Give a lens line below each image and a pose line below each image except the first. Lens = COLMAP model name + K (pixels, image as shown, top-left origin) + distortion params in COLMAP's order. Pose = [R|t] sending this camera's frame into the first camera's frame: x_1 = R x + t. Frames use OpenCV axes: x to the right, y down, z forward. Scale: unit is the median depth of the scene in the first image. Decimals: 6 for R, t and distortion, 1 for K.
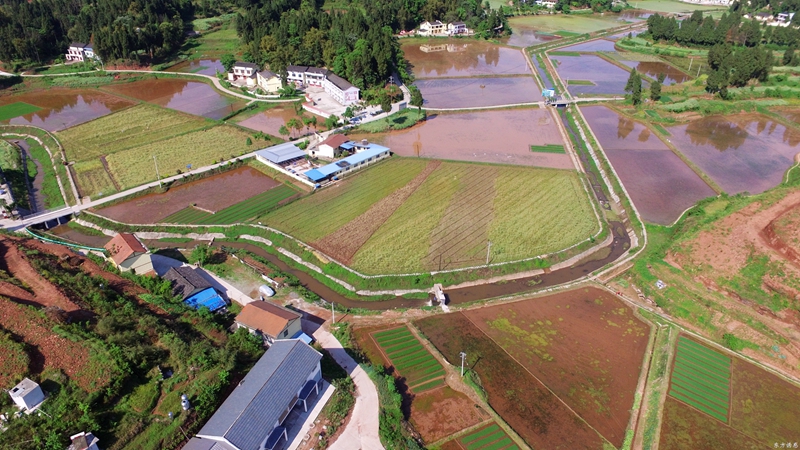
lens RADIAL K [[537.1, 0, 401.1], [0, 537.1, 232.4], [0, 0, 1]] dist [-0.127262, 0.094444]
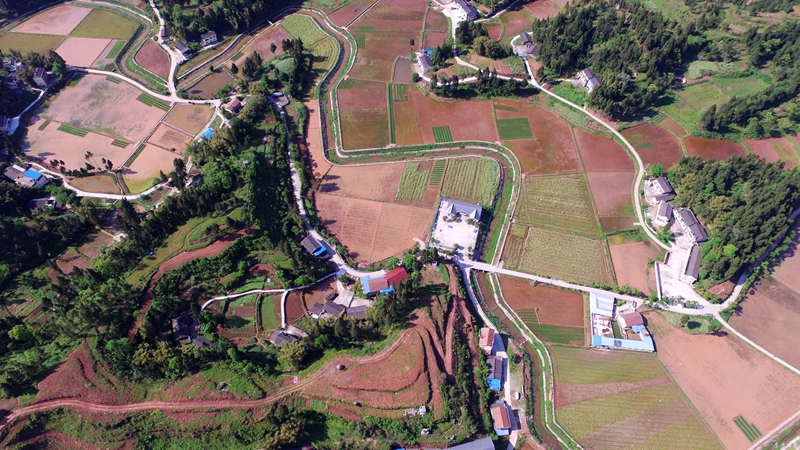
lens RADIAL K [[537.1, 0, 401.0], [0, 537.1, 231.7], [0, 0, 1]] dist [-0.127262, 0.094444]
pose [[0.573353, 0.682837, -0.452770, 0.010553], [-0.426900, 0.720663, 0.546261, -1.050504], [0.699302, -0.119913, 0.704697, -0.653342]]
